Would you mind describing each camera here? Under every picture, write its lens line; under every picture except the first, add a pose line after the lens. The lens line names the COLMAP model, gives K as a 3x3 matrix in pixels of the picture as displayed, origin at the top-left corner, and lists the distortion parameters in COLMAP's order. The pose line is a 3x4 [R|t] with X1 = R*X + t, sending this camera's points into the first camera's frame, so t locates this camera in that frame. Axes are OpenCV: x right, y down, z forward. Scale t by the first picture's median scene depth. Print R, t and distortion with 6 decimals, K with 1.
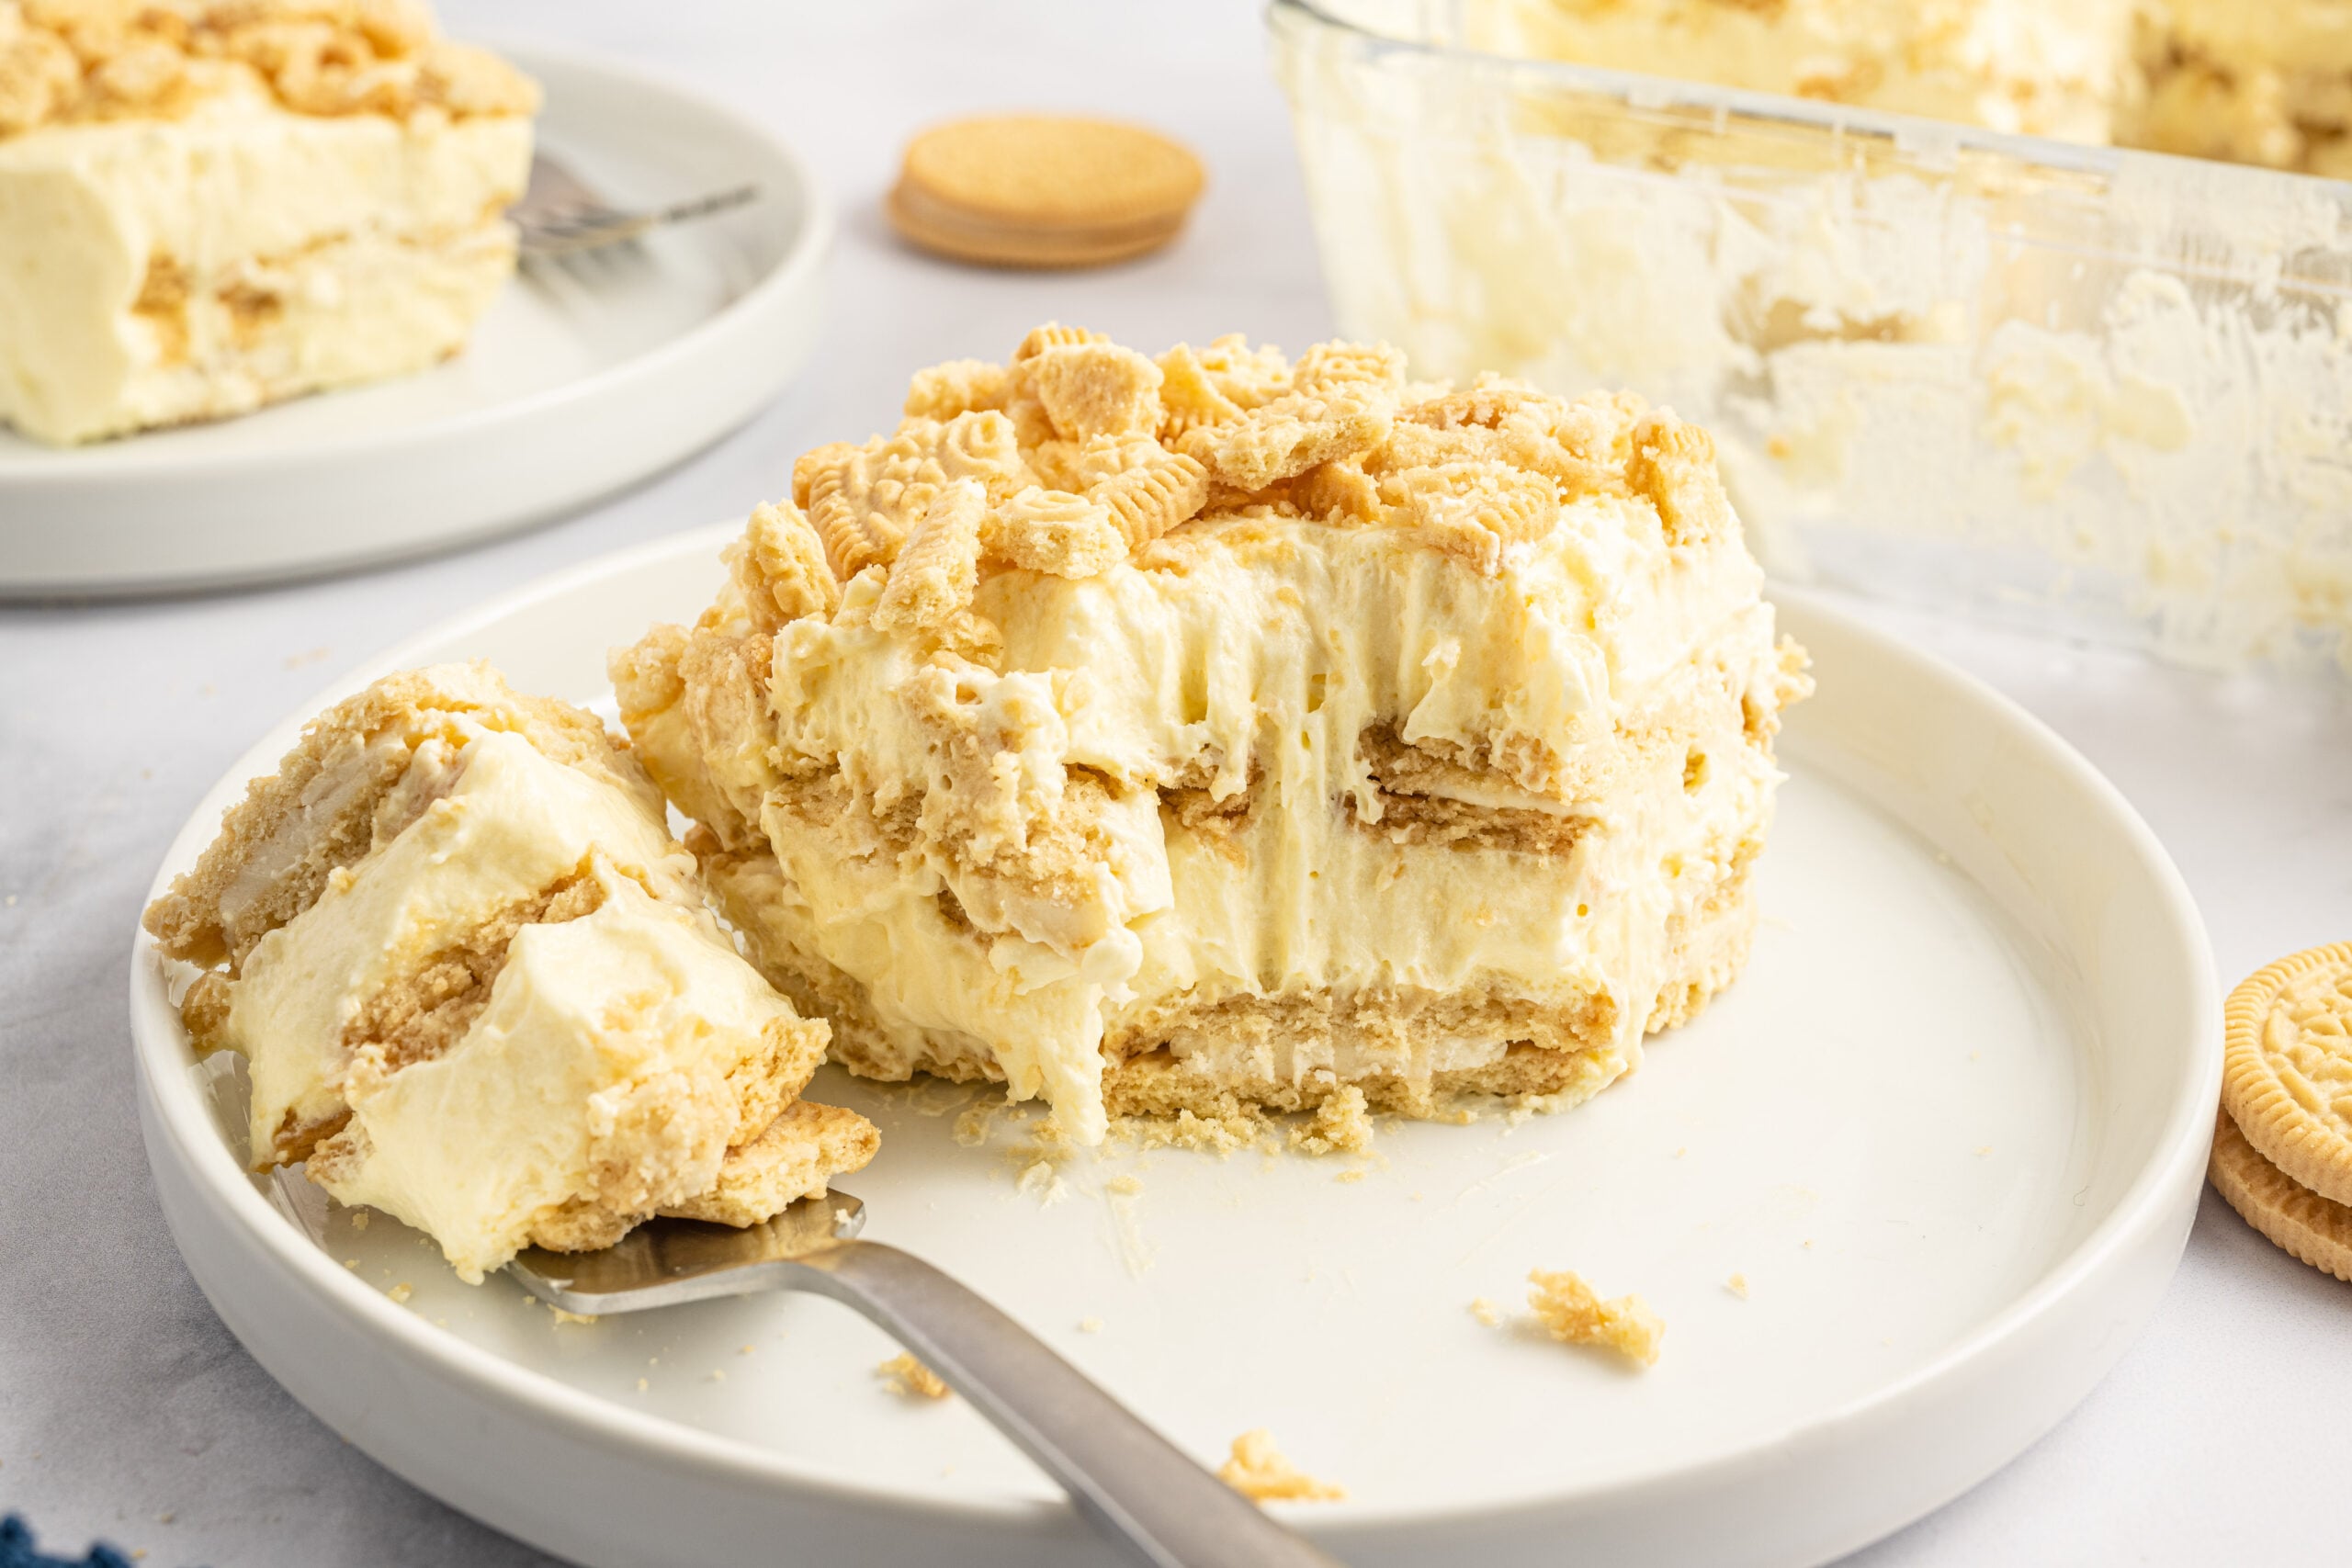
lens RADIAL K [[3349.3, 0, 1150.8], [0, 3349.3, 779.1], [0, 0, 1]] dist [-0.005571, -0.066589]
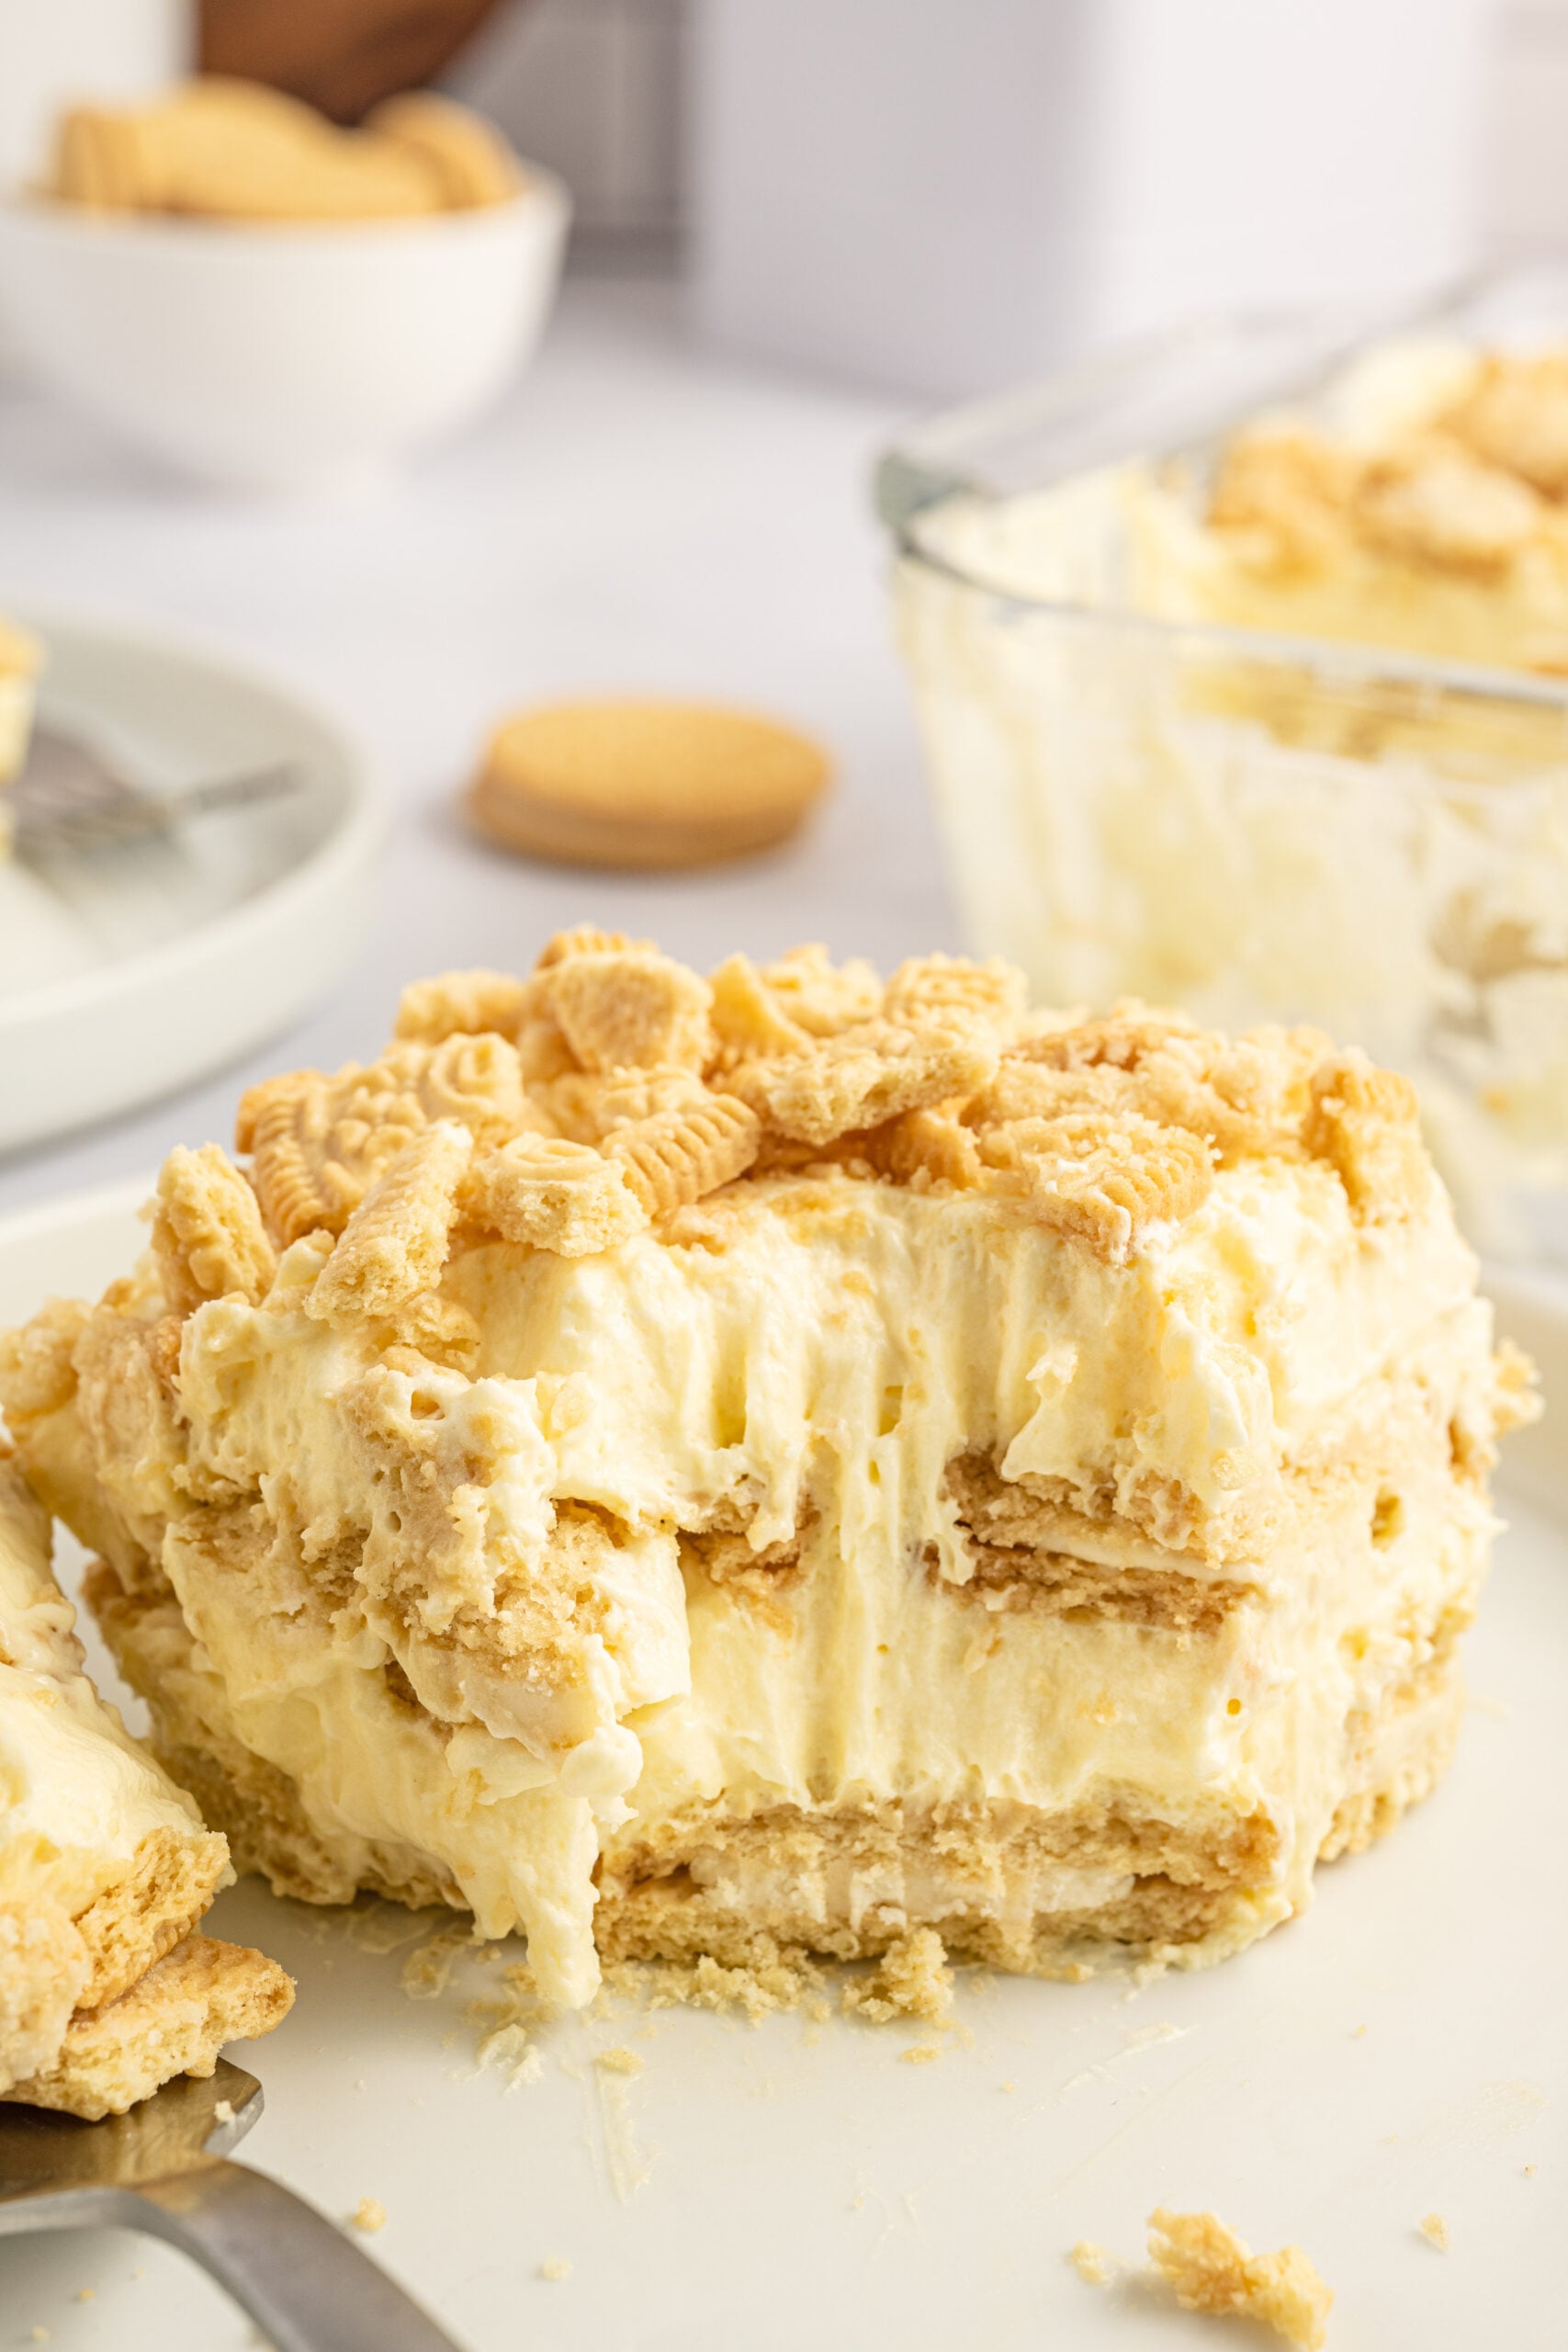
lens RADIAL K [[3349.3, 0, 784.0], [0, 3349.3, 1176.0], [0, 0, 1]] dist [-0.005571, -0.066589]
pose [[0.999504, 0.021336, -0.023148, 0.041616], [-0.022835, 0.997523, -0.066536, -0.027601], [0.021671, 0.067031, 0.997516, 0.231369]]
